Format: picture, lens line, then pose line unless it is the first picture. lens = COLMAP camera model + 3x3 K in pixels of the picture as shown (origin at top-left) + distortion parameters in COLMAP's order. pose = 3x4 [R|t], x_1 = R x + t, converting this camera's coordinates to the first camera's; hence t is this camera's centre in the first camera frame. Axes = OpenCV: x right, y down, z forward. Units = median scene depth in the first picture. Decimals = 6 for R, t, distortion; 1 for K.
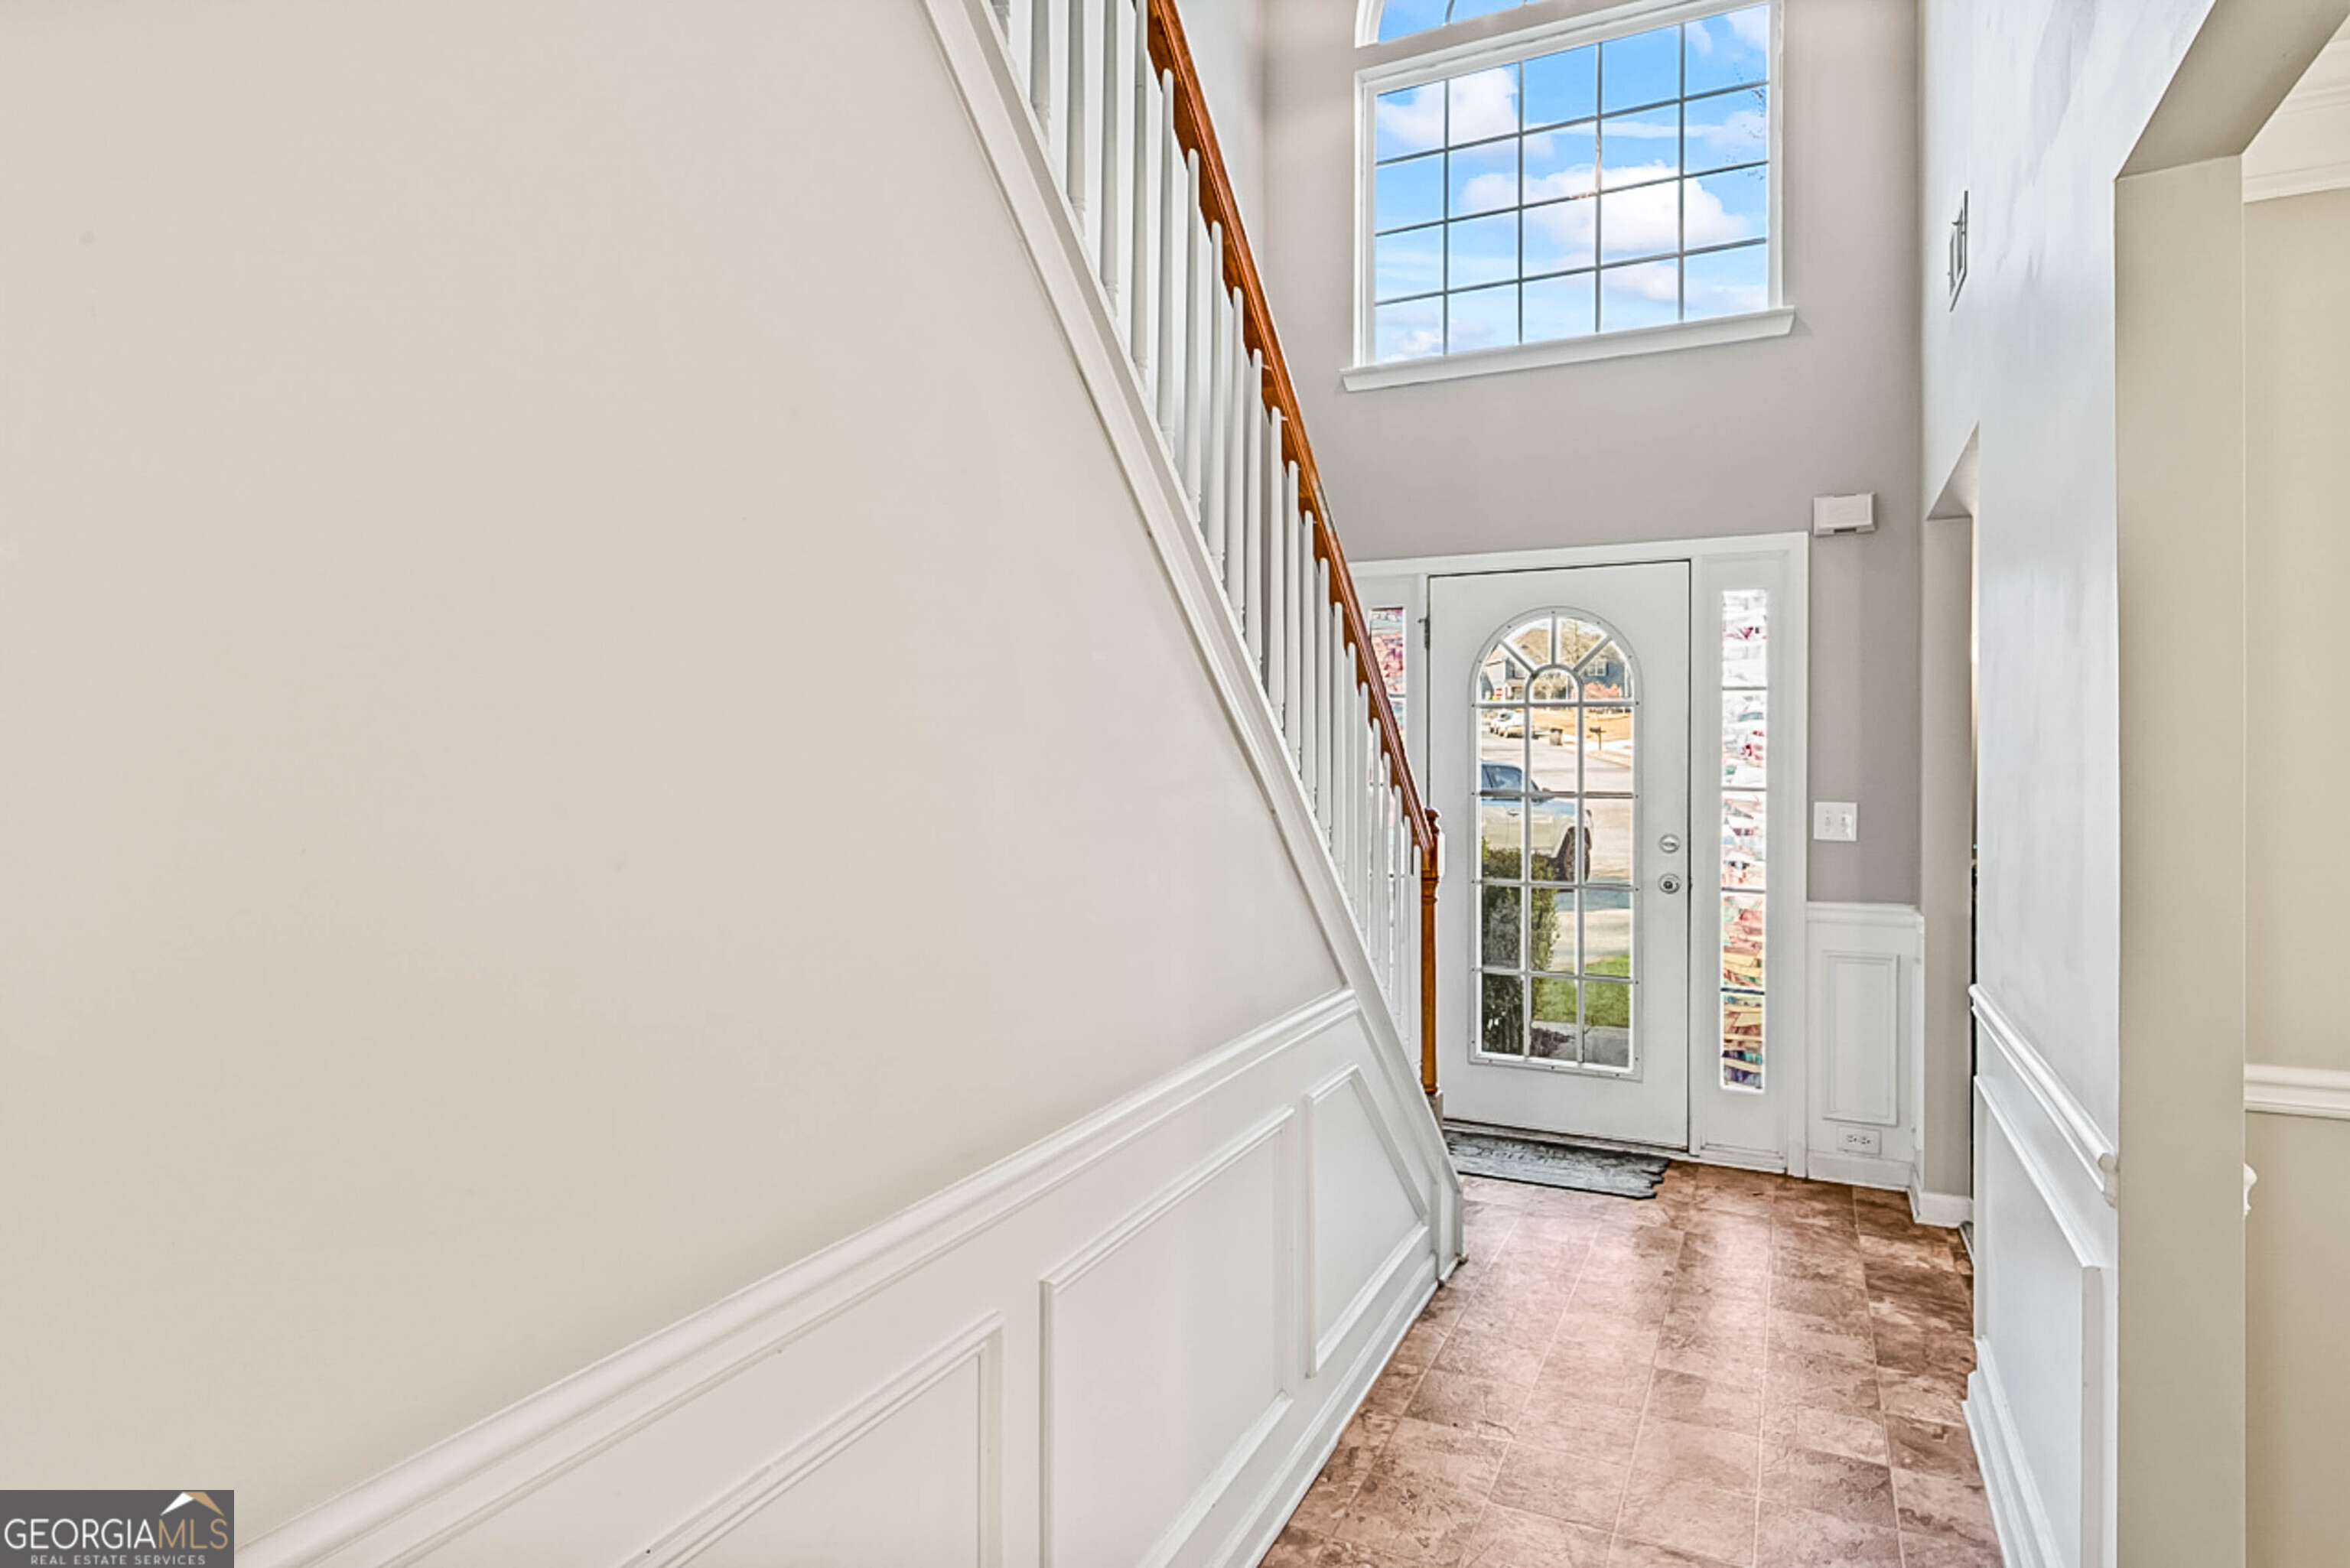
lens RADIAL K [[1271.4, 0, 1175.6], [0, 1271.4, 773.7], [0, 0, 1]] dist [0.004431, 0.000718]
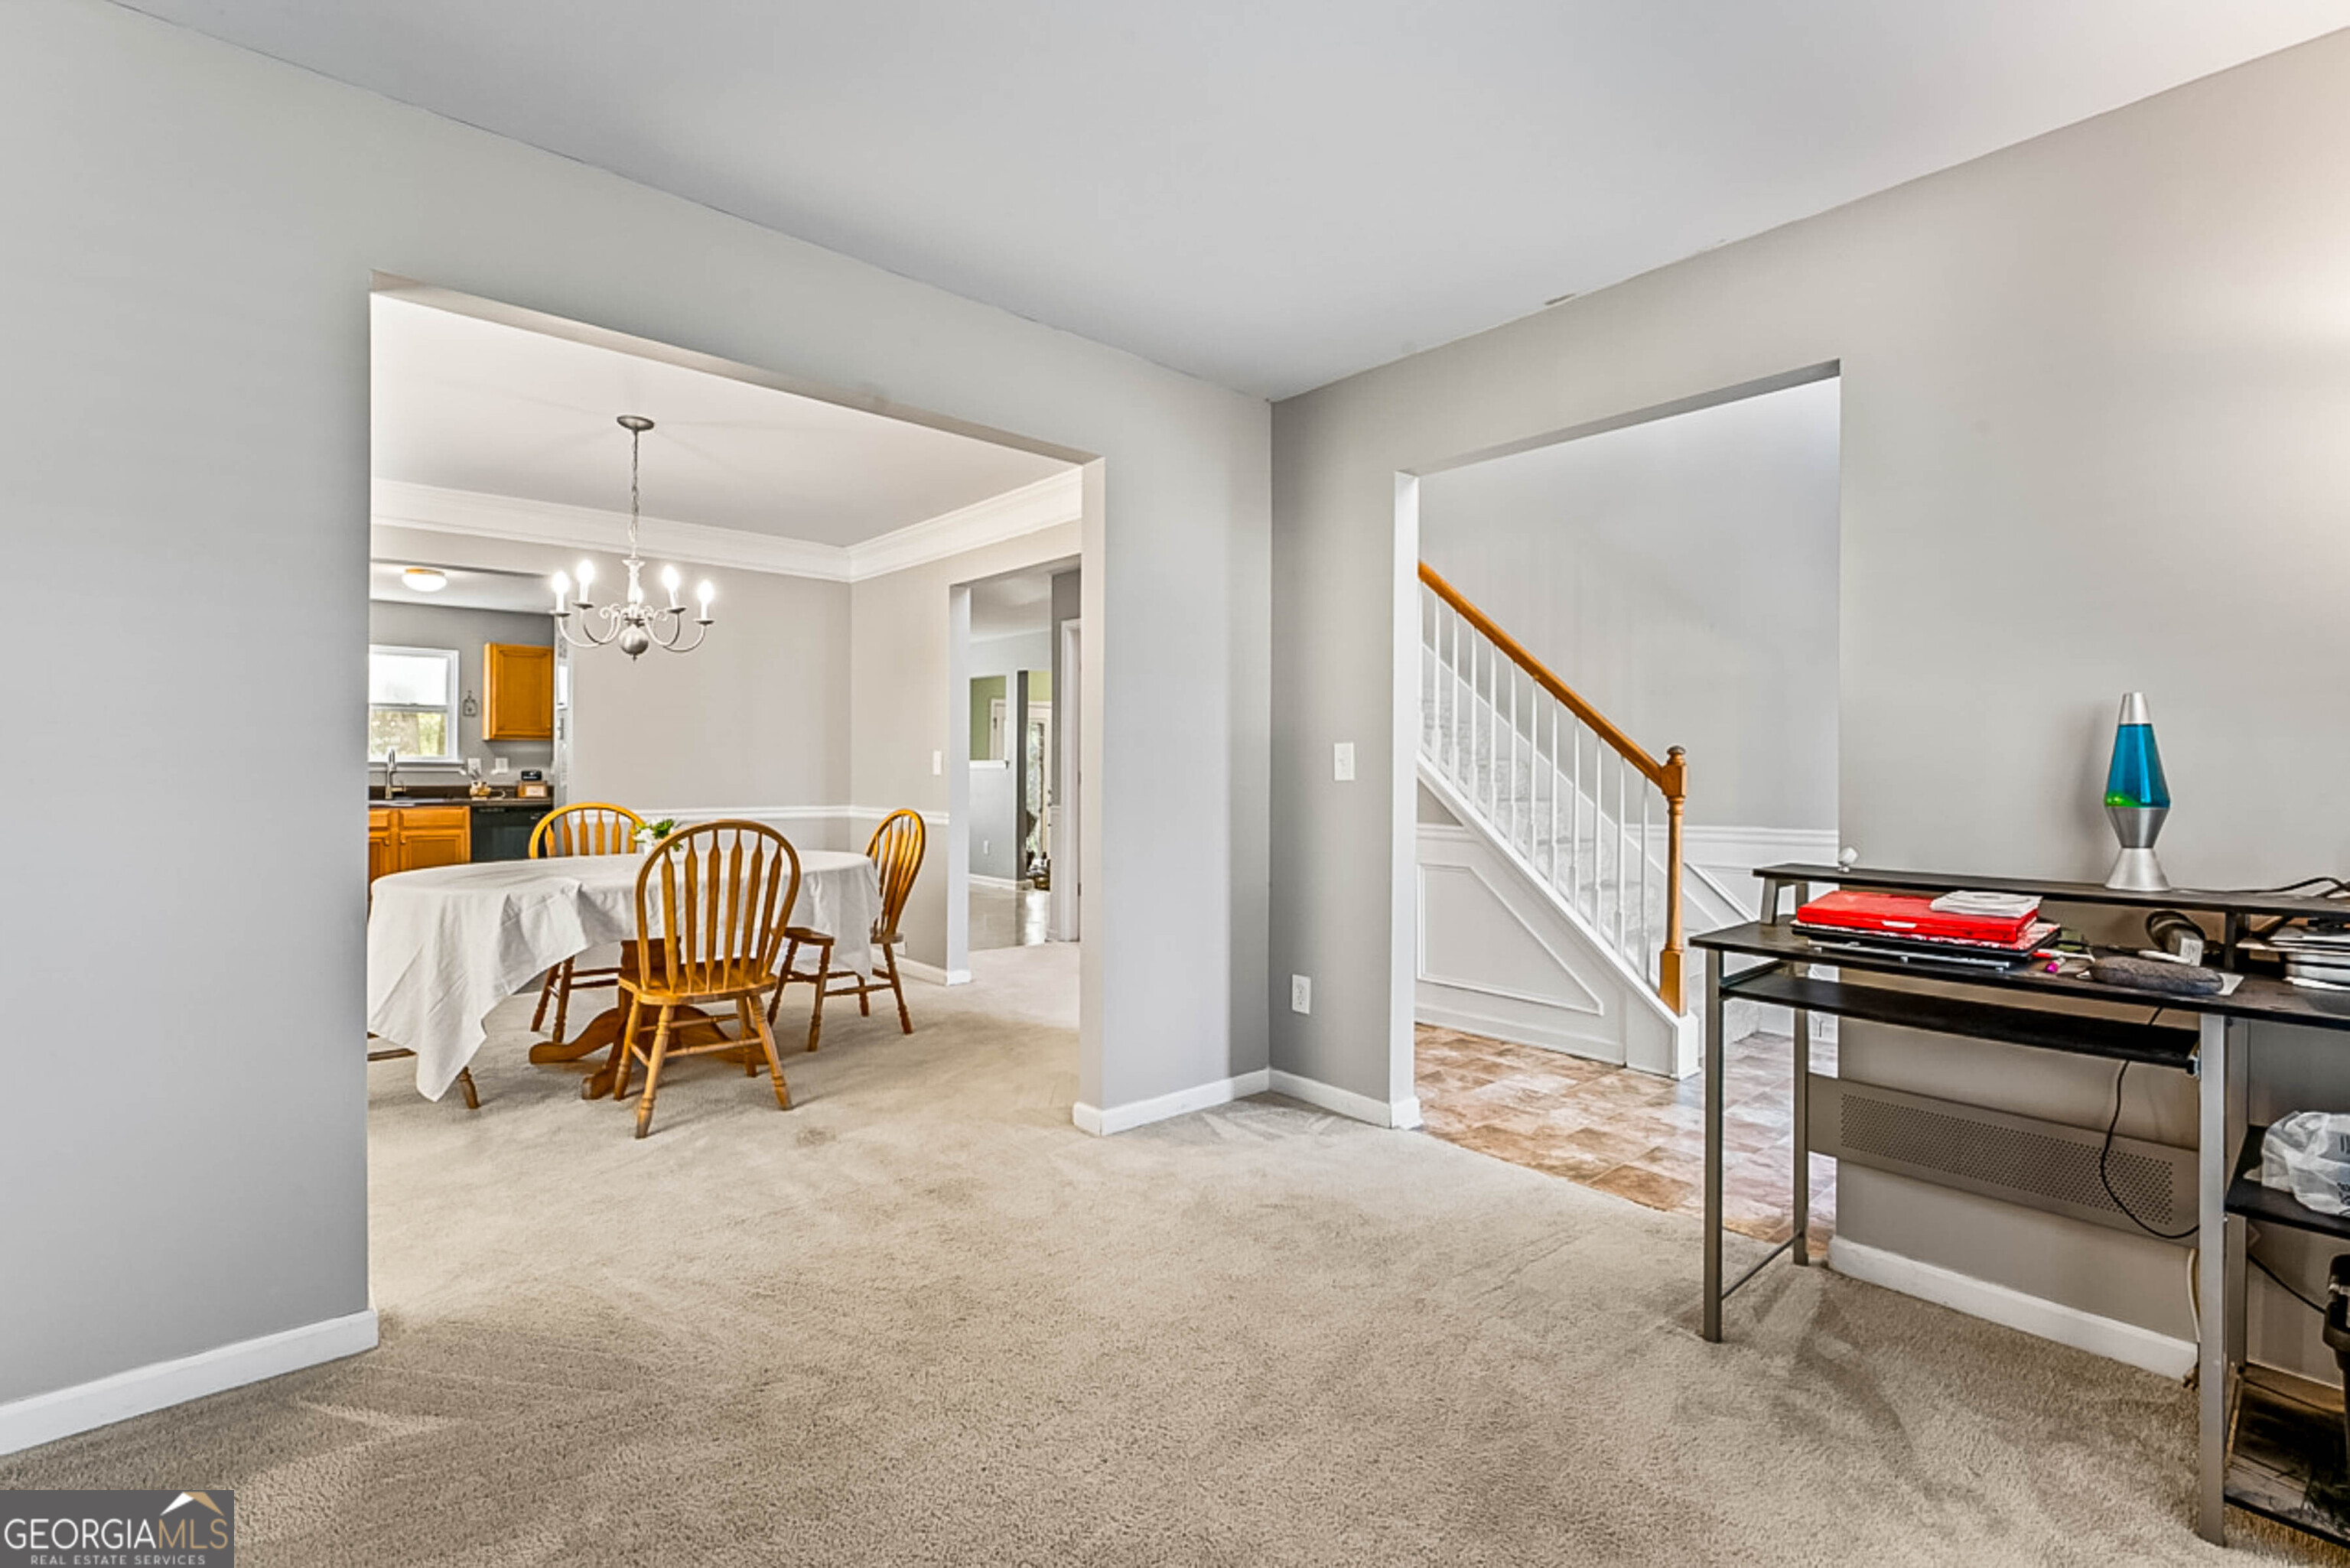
lens RADIAL K [[1047.8, 0, 1175.1], [0, 1047.8, 775.7], [0, 0, 1]] dist [-0.002169, 0.001462]
pose [[-0.387695, 0.002826, -0.921784, 1.626557], [-0.011753, 0.999899, 0.008009, 0.062632], [0.921713, 0.013939, -0.387622, 1.039001]]
